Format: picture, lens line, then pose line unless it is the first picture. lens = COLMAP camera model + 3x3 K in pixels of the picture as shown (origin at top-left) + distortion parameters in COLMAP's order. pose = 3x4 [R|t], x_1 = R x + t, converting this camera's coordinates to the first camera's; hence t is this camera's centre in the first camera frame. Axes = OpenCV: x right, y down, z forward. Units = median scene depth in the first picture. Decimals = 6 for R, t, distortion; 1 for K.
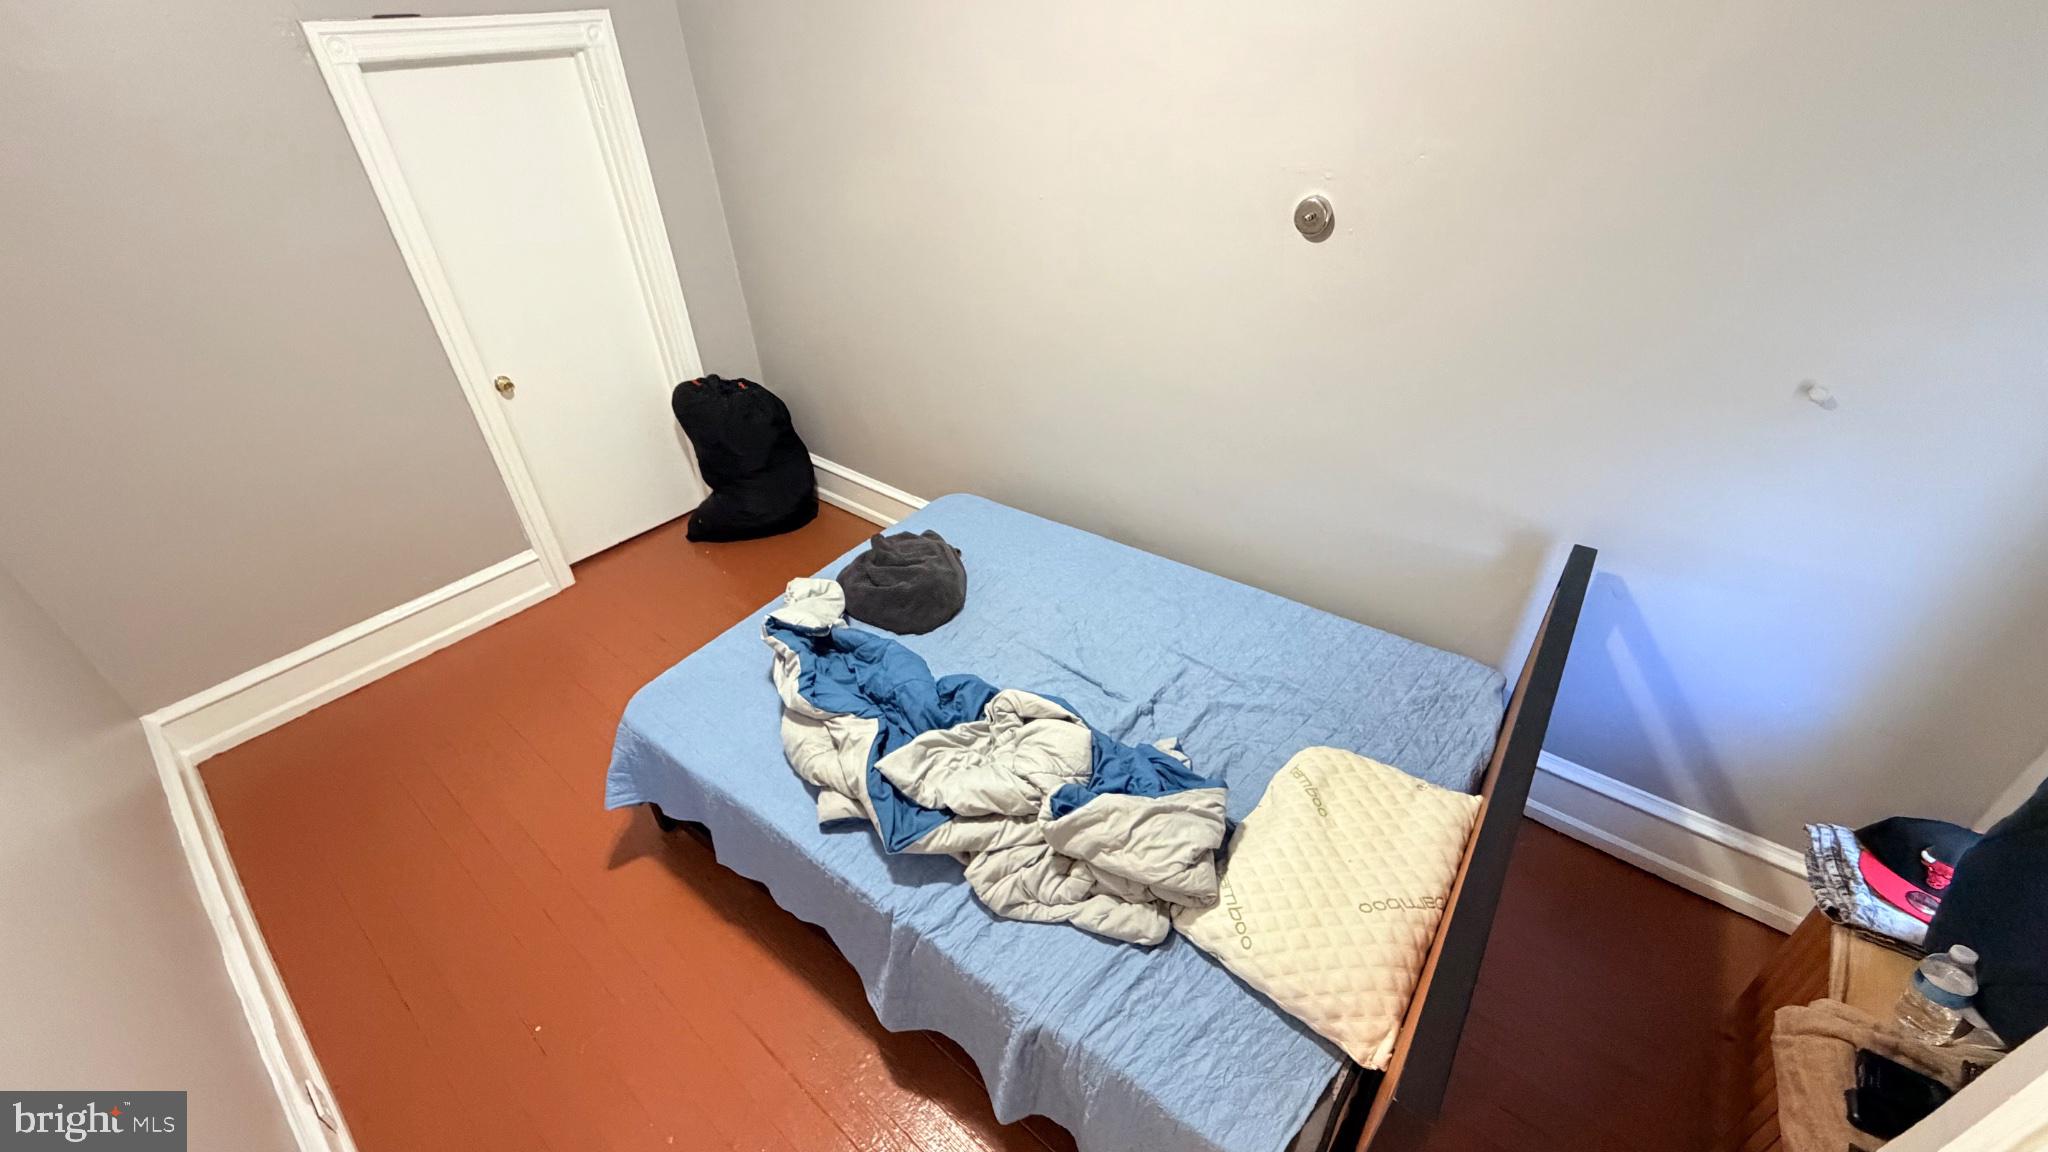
lens RADIAL K [[817.4, 0, 1017.1], [0, 817.4, 573.8], [0, 0, 1]] dist [0.000878, 0.000088]
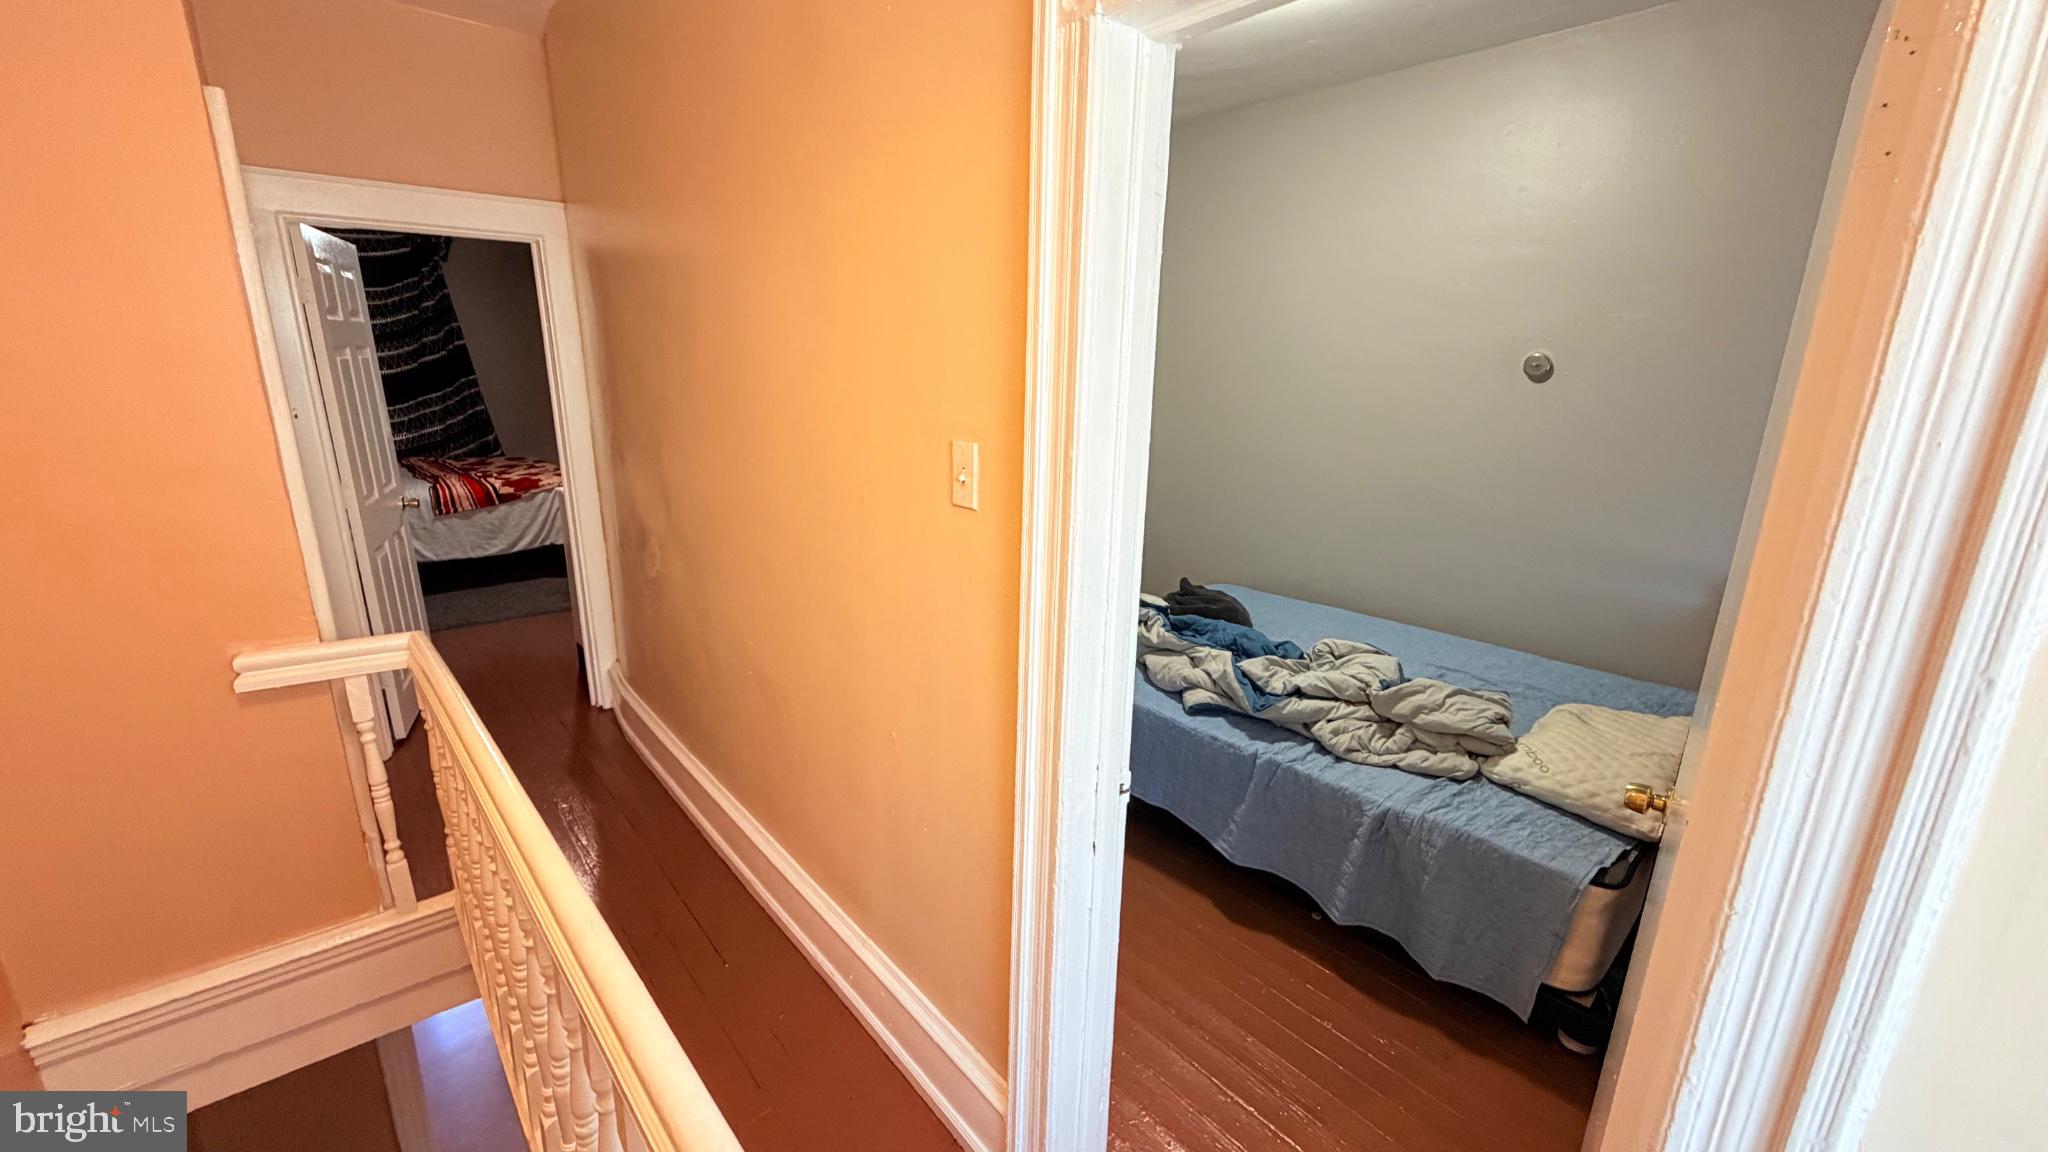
lens RADIAL K [[817.4, 0, 1017.1], [0, 817.4, 573.8], [0, 0, 1]] dist [0.000878, 0.000088]
pose [[0.984878, 0.096087, -0.144163, -0.391791], [-0.137488, 0.939784, -0.312894, 0.634573], [0.105417, 0.327983, 0.938783, -0.456115]]
